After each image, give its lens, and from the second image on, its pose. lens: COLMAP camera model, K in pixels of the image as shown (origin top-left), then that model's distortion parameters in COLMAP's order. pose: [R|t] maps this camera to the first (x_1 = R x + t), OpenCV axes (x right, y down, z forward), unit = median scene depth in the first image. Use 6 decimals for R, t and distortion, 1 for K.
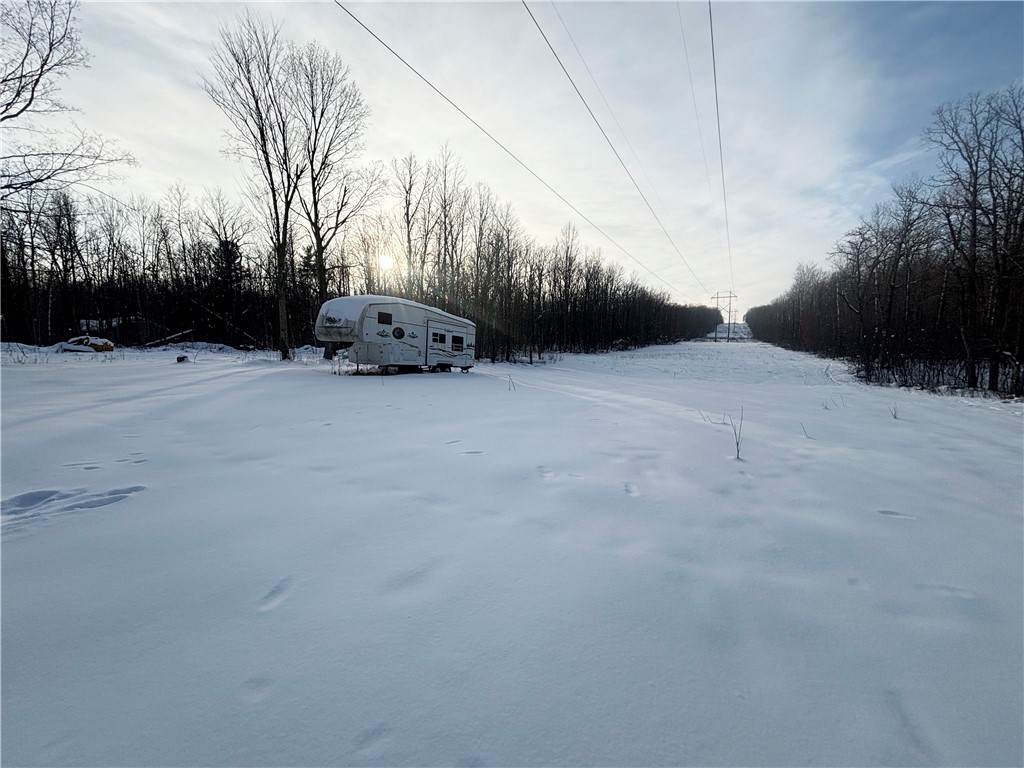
lens RADIAL K [[409.0, 0, 517.7], [0, 409.0, 384.5], [0, 0, 1]] dist [0.000711, -0.001943]
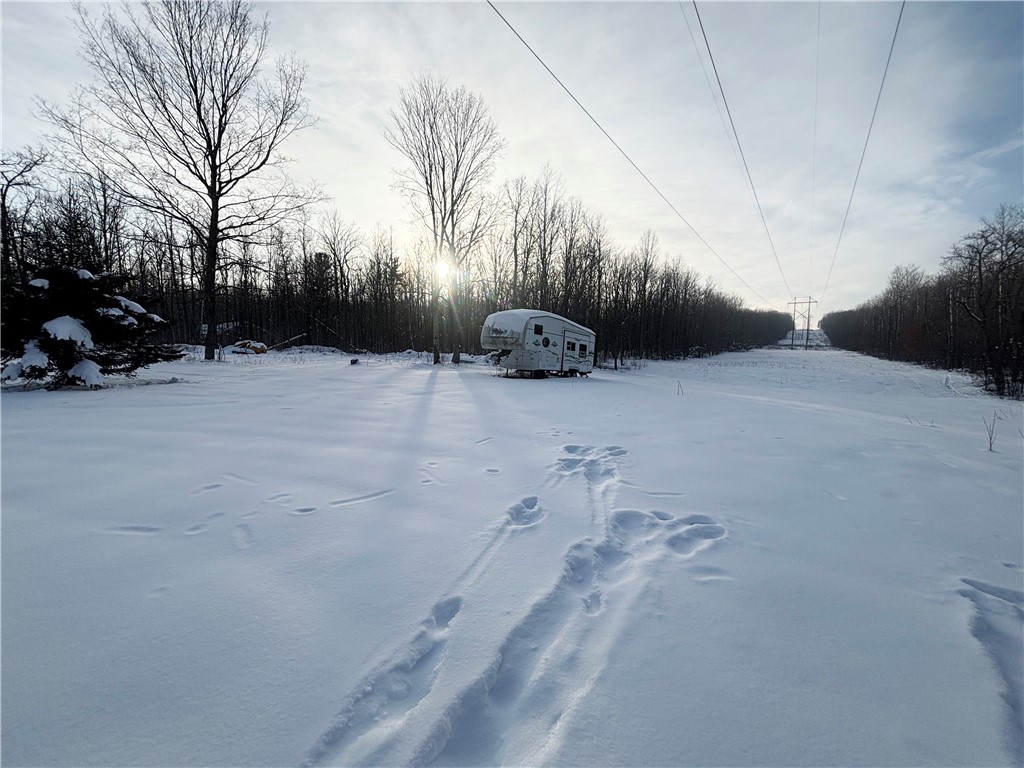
lens RADIAL K [[409.0, 0, 505.9], [0, 409.0, 383.5], [0, 0, 1]] dist [0.000711, -0.001943]
pose [[0.991432, 0.021673, -0.128813, -0.107954], [-0.023225, 0.999674, -0.010562, 0.001247], [0.128542, 0.013463, 0.991613, -0.055973]]
